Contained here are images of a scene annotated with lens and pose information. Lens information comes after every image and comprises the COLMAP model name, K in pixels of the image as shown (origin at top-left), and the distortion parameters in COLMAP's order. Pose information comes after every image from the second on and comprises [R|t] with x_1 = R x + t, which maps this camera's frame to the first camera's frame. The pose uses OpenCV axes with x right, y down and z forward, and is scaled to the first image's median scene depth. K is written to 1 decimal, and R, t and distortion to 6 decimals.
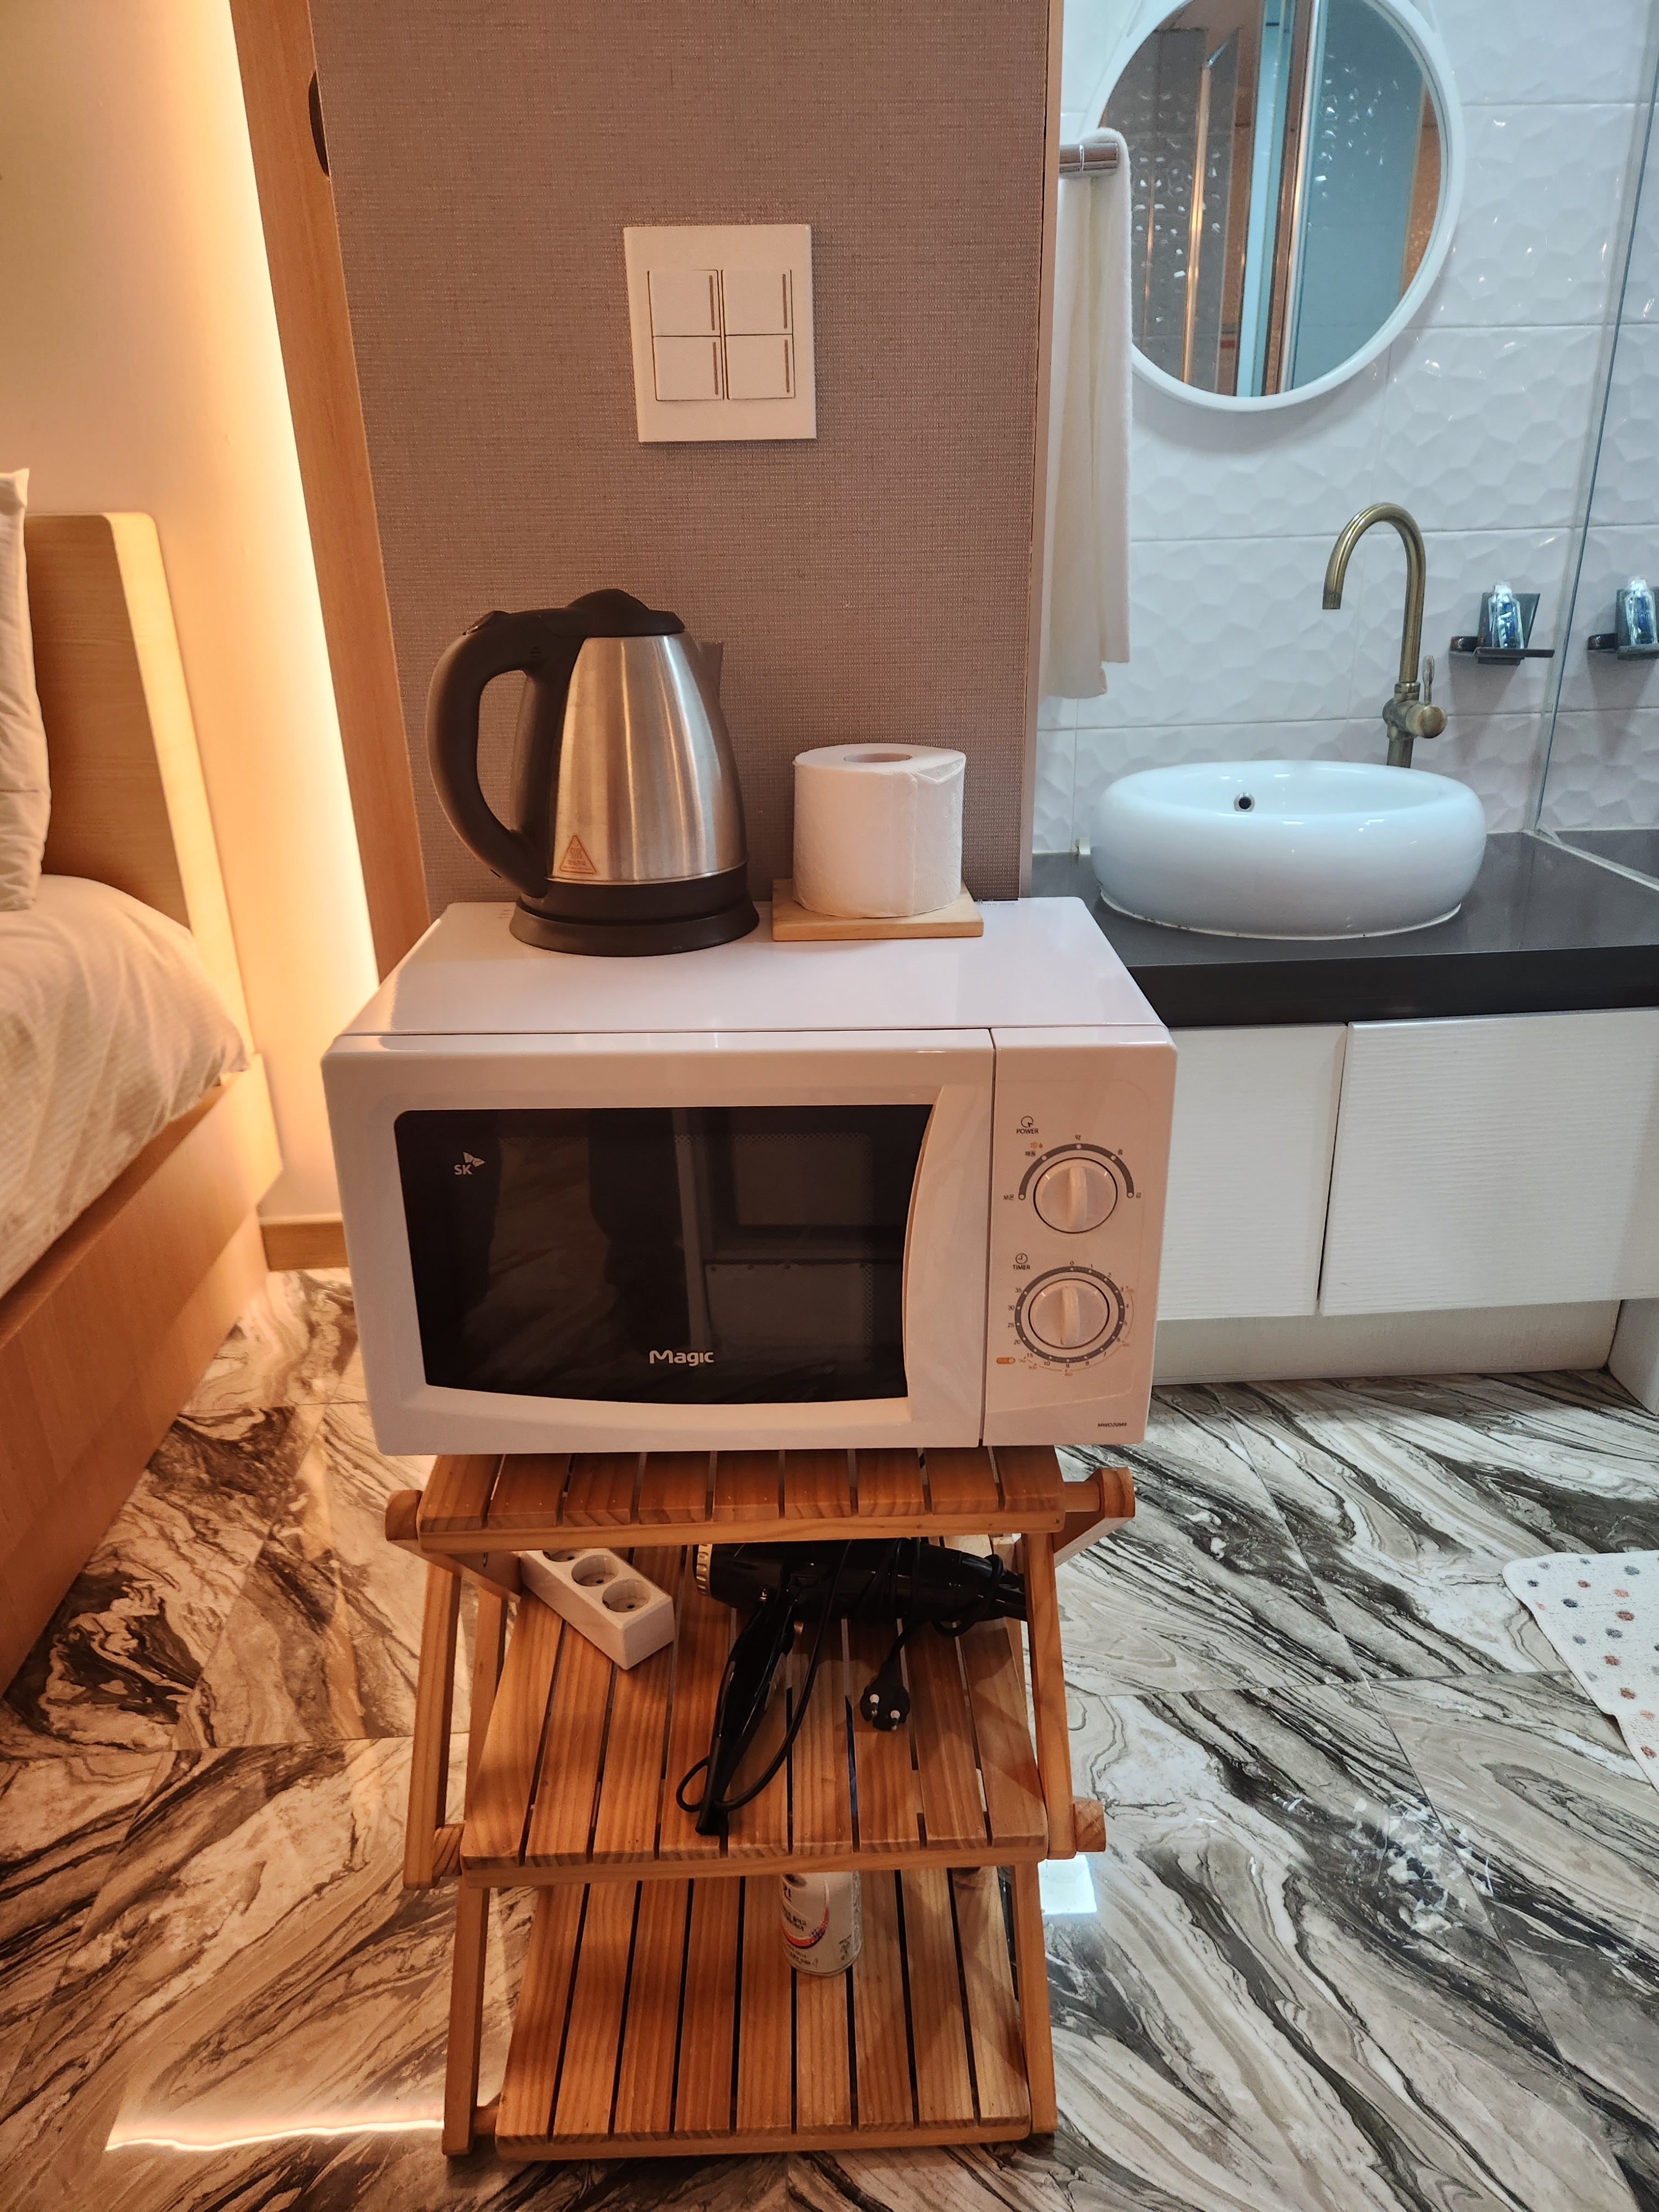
lens RADIAL K [[1458.6, 0, 848.9], [0, 1458.6, 1109.7], [0, 0, 1]] dist [0.072580, -0.056003]
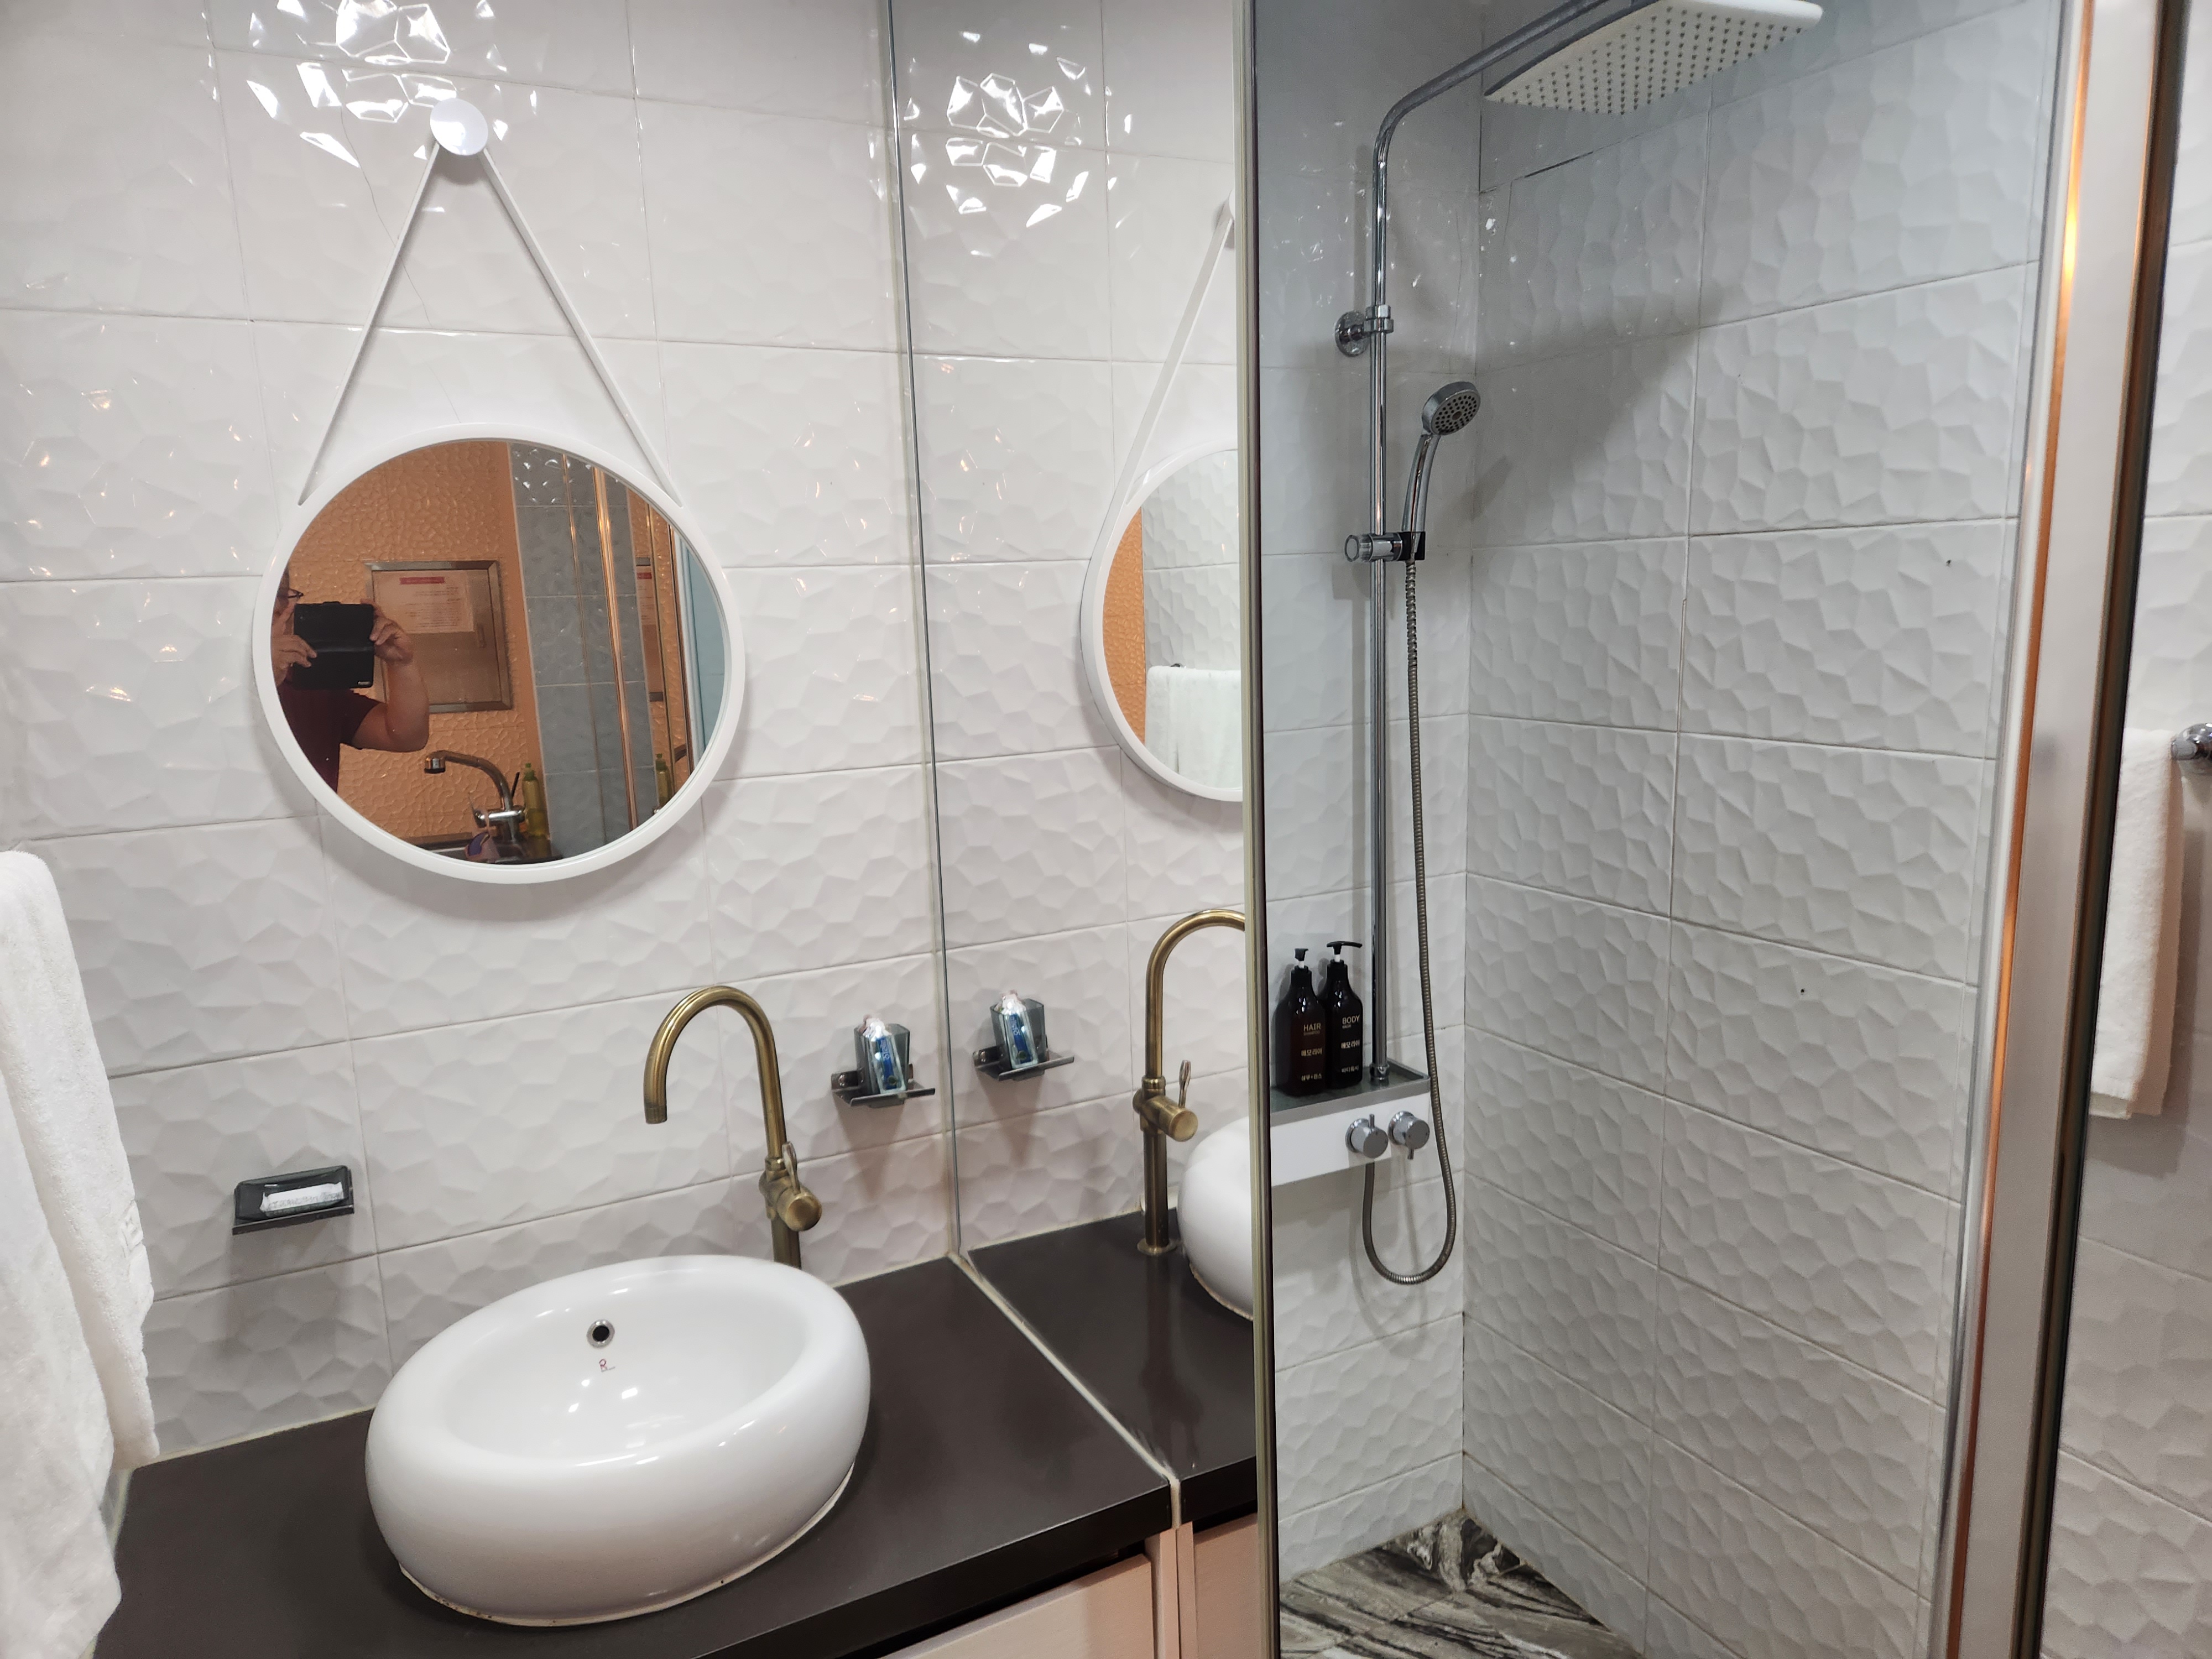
lens RADIAL K [[1458.6, 0, 1094.4], [0, 1458.6, 862.5], [0, 0, 1]] dist [0.072580, -0.056003]
pose [[0.908209, -0.087727, 0.409219, 0.251110], [0.172449, 0.969363, -0.174920, -0.328125], [-0.381336, 0.229433, 0.895513, 0.142956]]
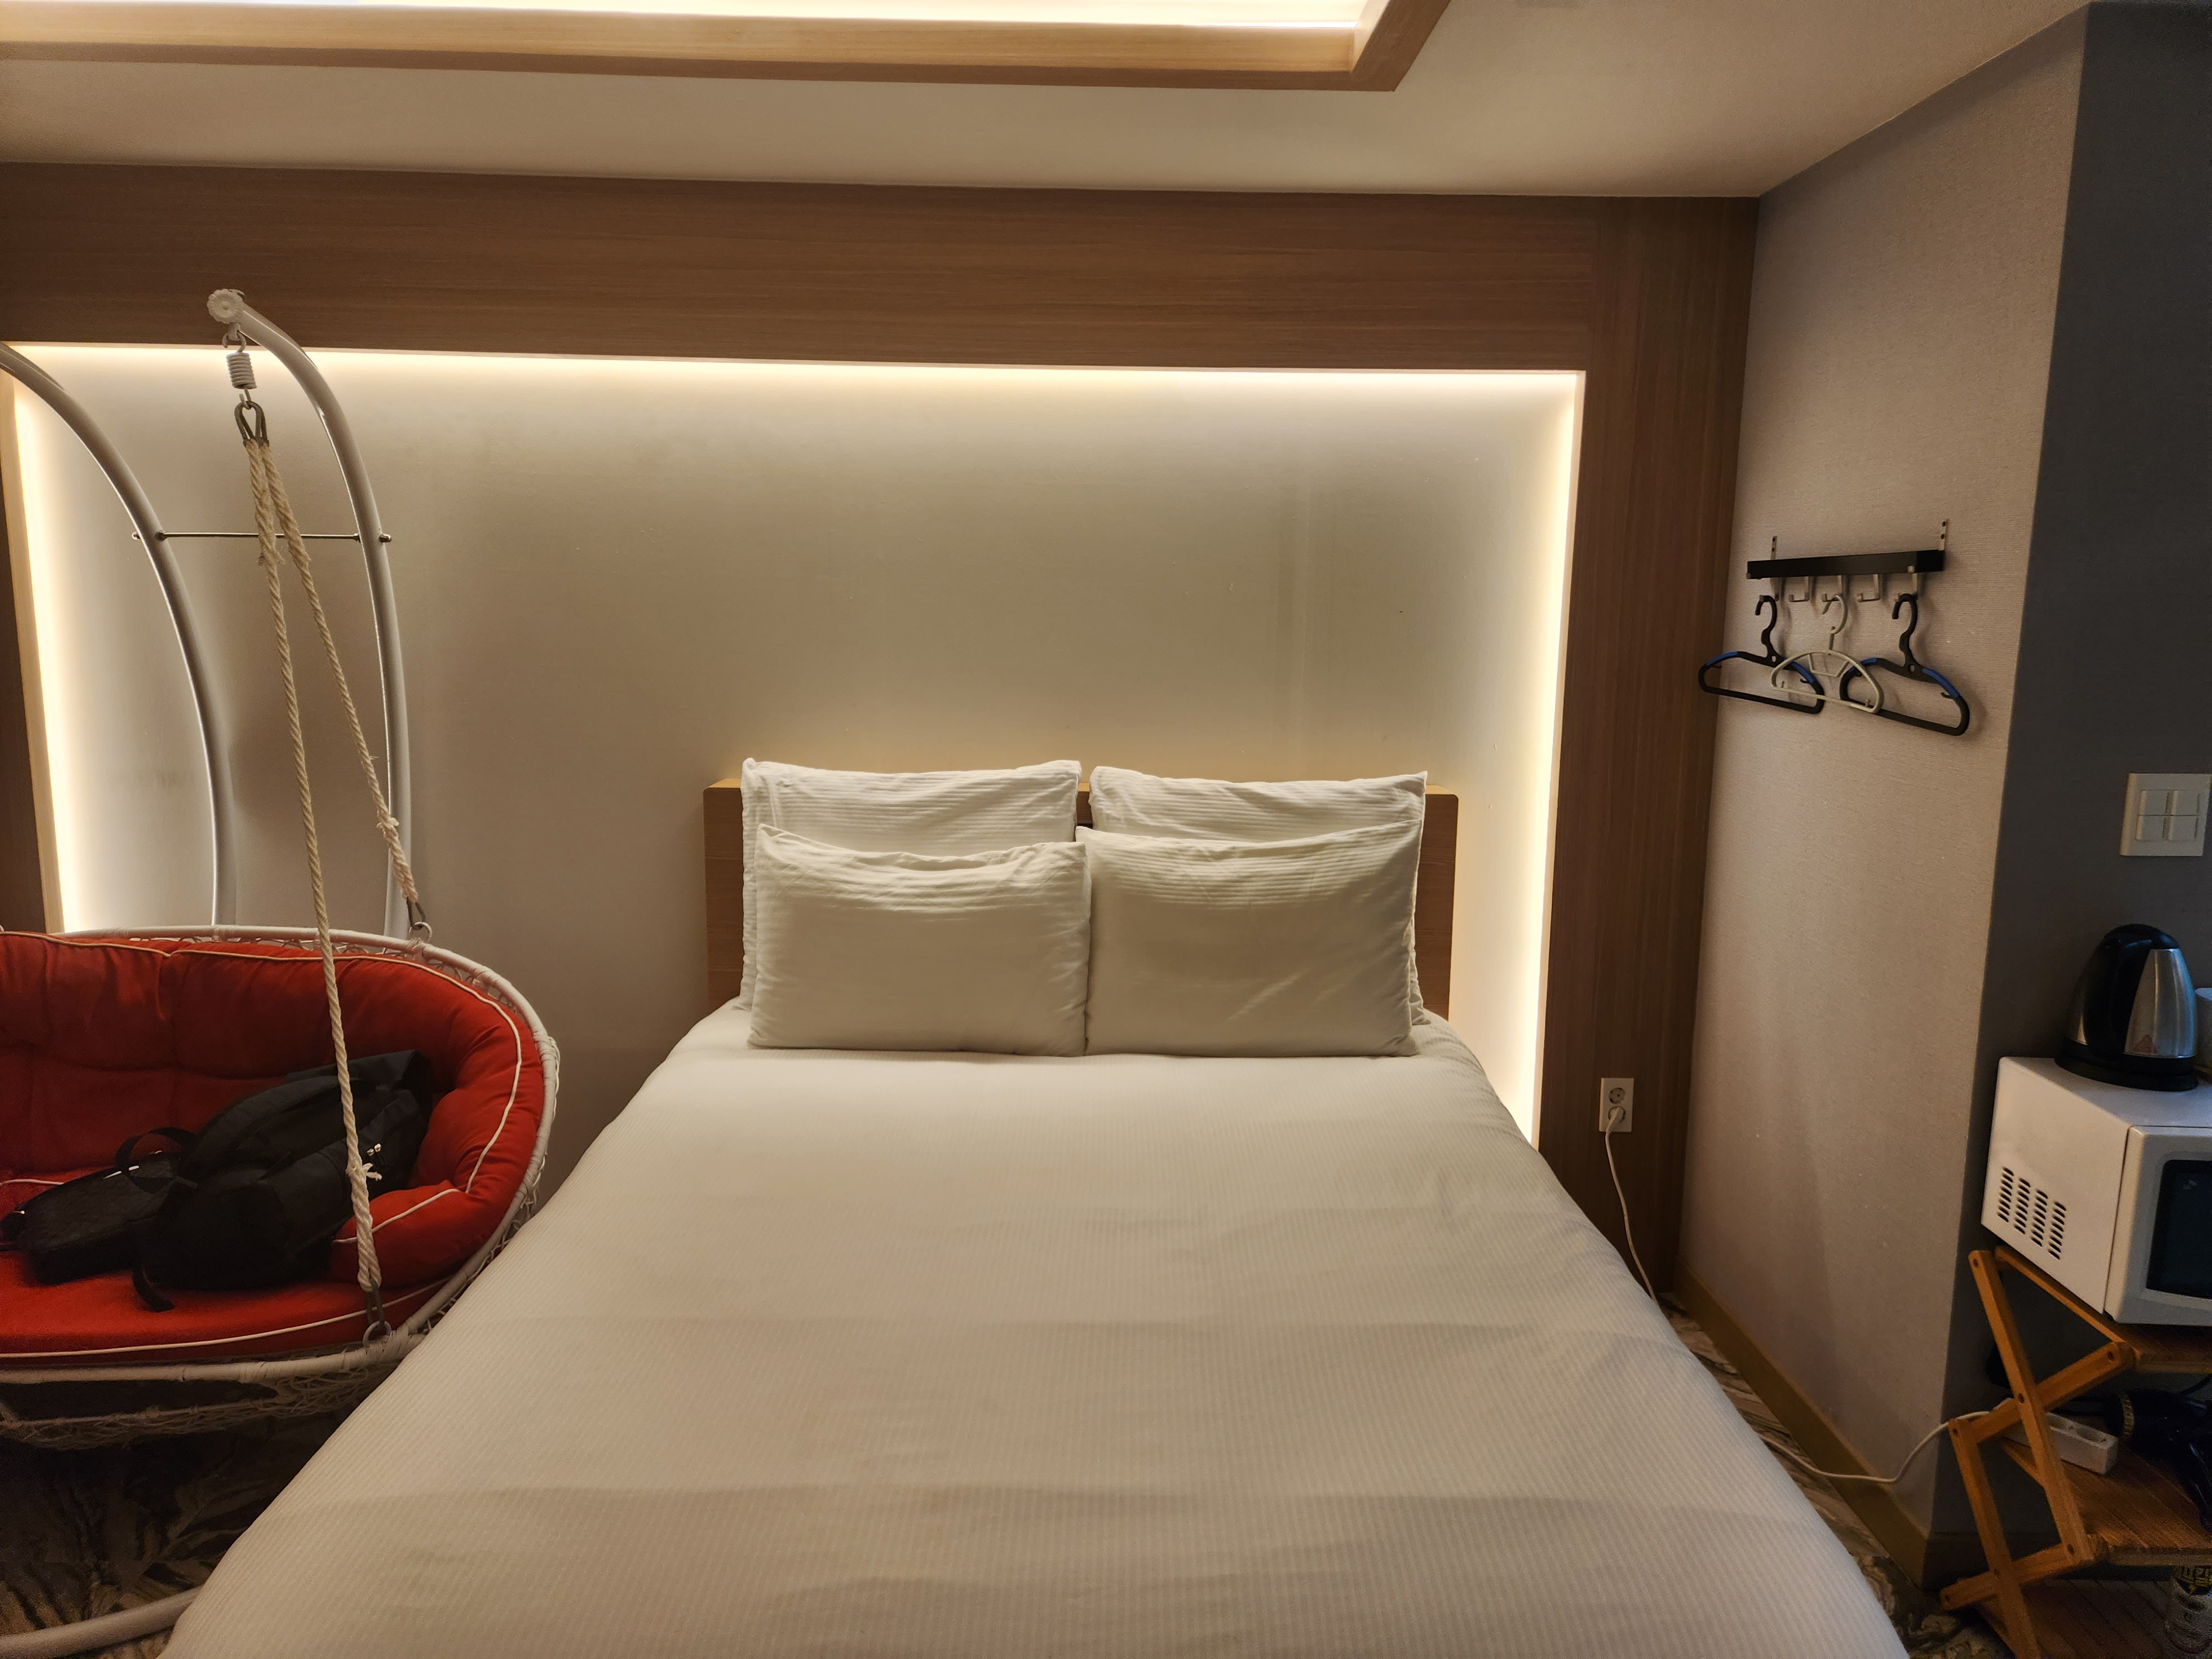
lens RADIAL K [[1458.6, 0, 1127.1], [0, 1458.6, 816.7], [0, 0, 1]] dist [0.072580, -0.056003]
pose [[0.999210, 0.038478, -0.009973, -0.930987], [-0.039746, 0.970103, -0.239416, 0.049463], [0.000462, 0.239623, 0.970866, -0.682170]]
